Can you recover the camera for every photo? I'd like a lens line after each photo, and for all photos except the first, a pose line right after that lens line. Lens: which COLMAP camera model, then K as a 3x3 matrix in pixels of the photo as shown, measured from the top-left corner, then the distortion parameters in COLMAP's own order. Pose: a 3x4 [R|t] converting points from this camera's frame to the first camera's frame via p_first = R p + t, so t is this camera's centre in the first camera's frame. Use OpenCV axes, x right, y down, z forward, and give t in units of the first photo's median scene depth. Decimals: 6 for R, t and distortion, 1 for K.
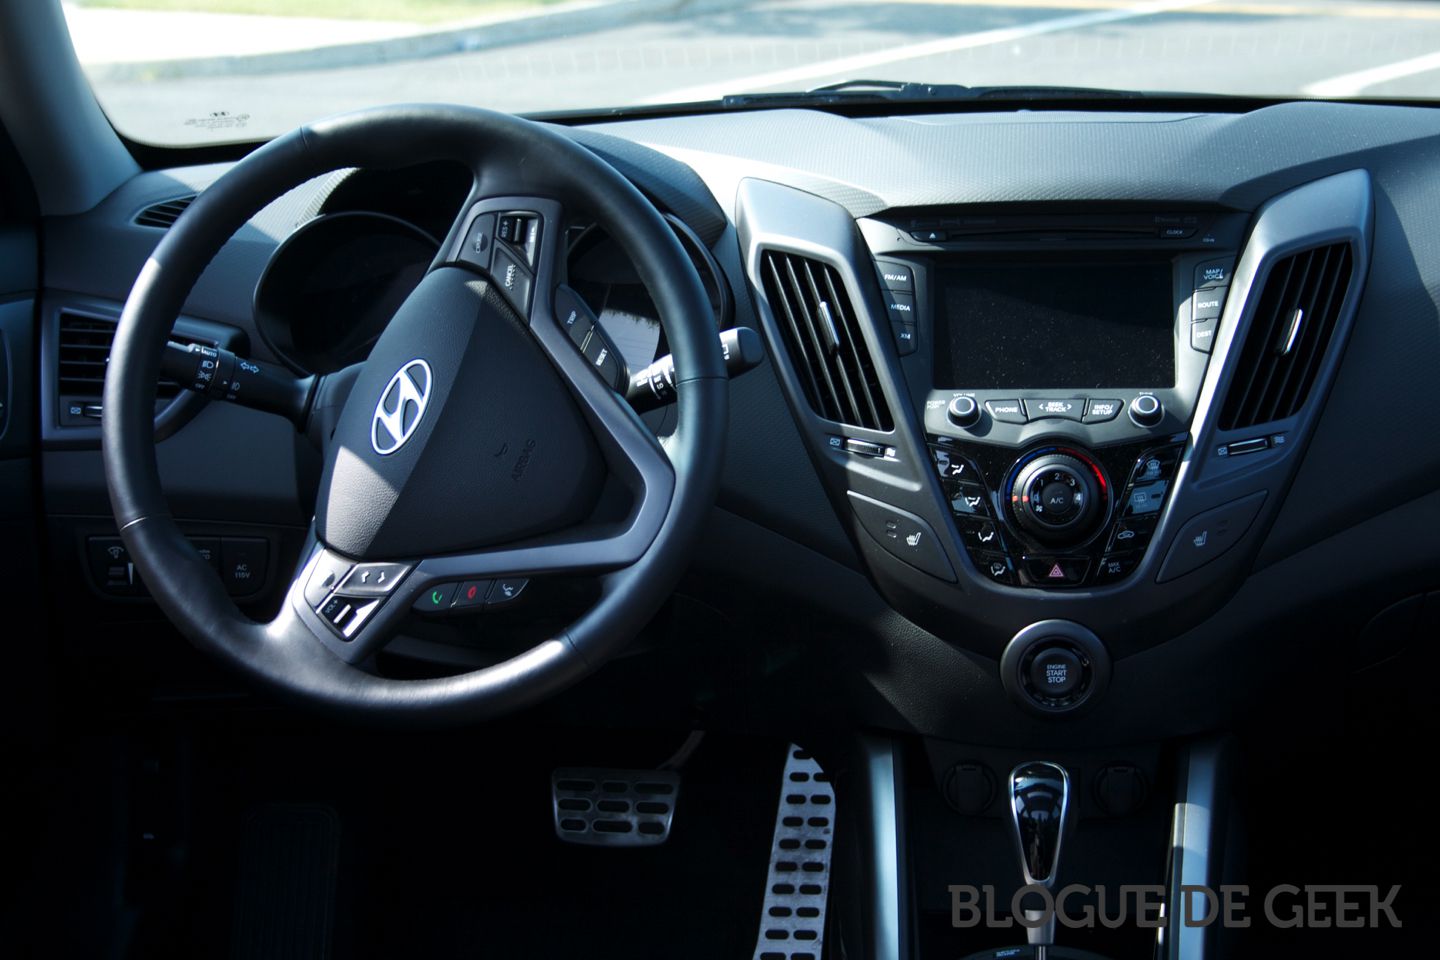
lens RADIAL K [[1901.6, 0, 718.0], [0, 1901.6, 480.1], [0, 0, 1]] dist [-0.043522, 0.000000]
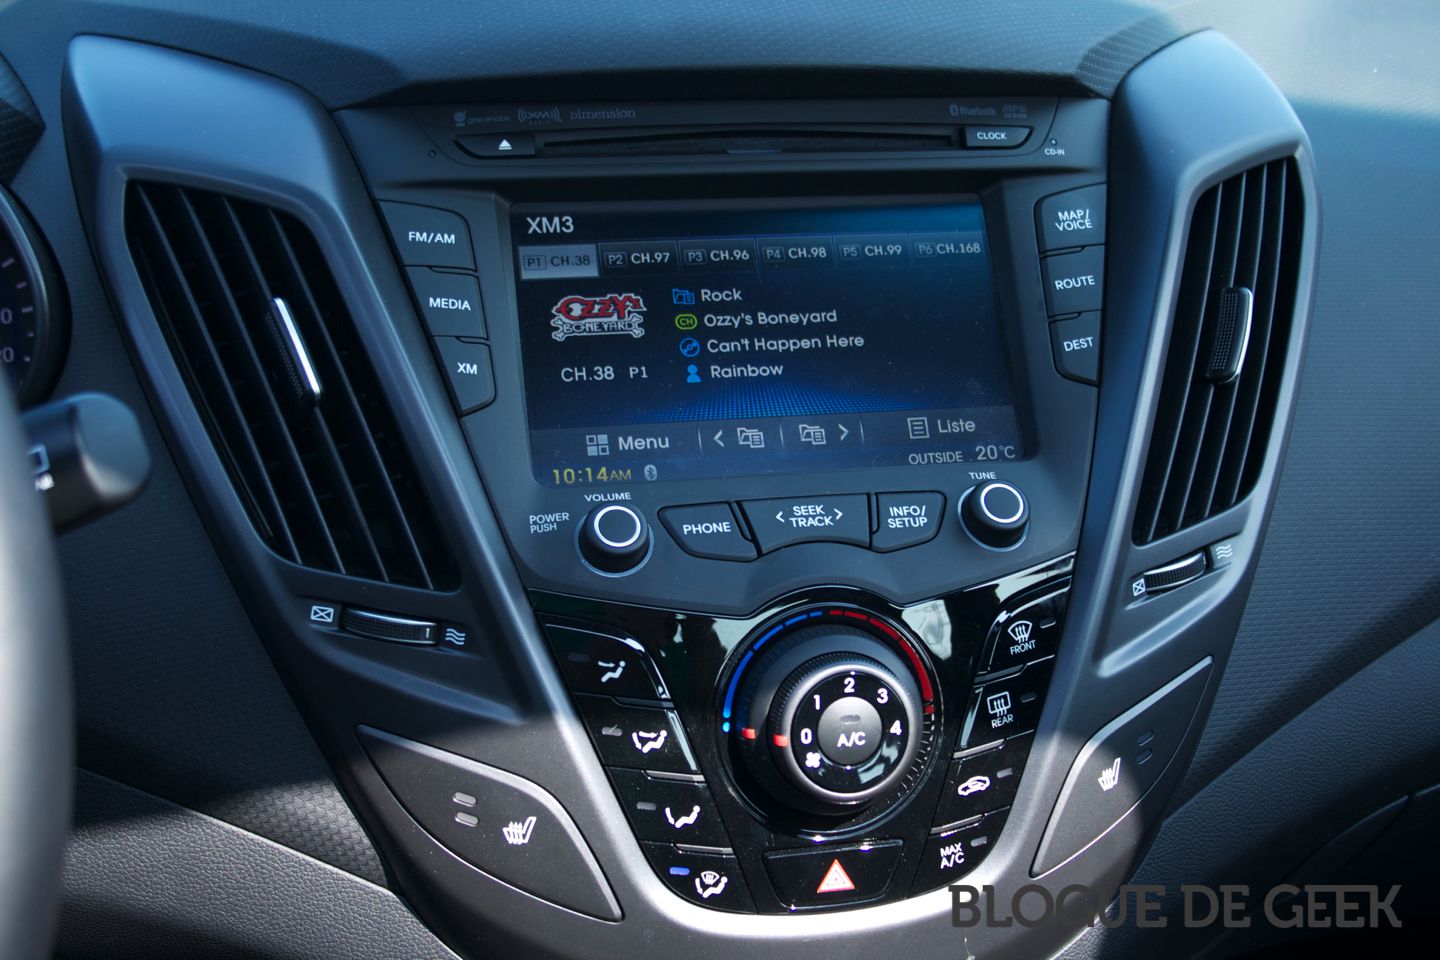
lens RADIAL K [[2005.5, 0, 718.4], [0, 2005.5, 476.0], [0, 0, 1]] dist [-0.109702, 0.000000]
pose [[0.946383, -0.052965, 0.318676, 0.002873], [0.044571, 0.998442, 0.033580, -0.064858], [-0.319958, -0.017575, 0.947269, 0.543766]]
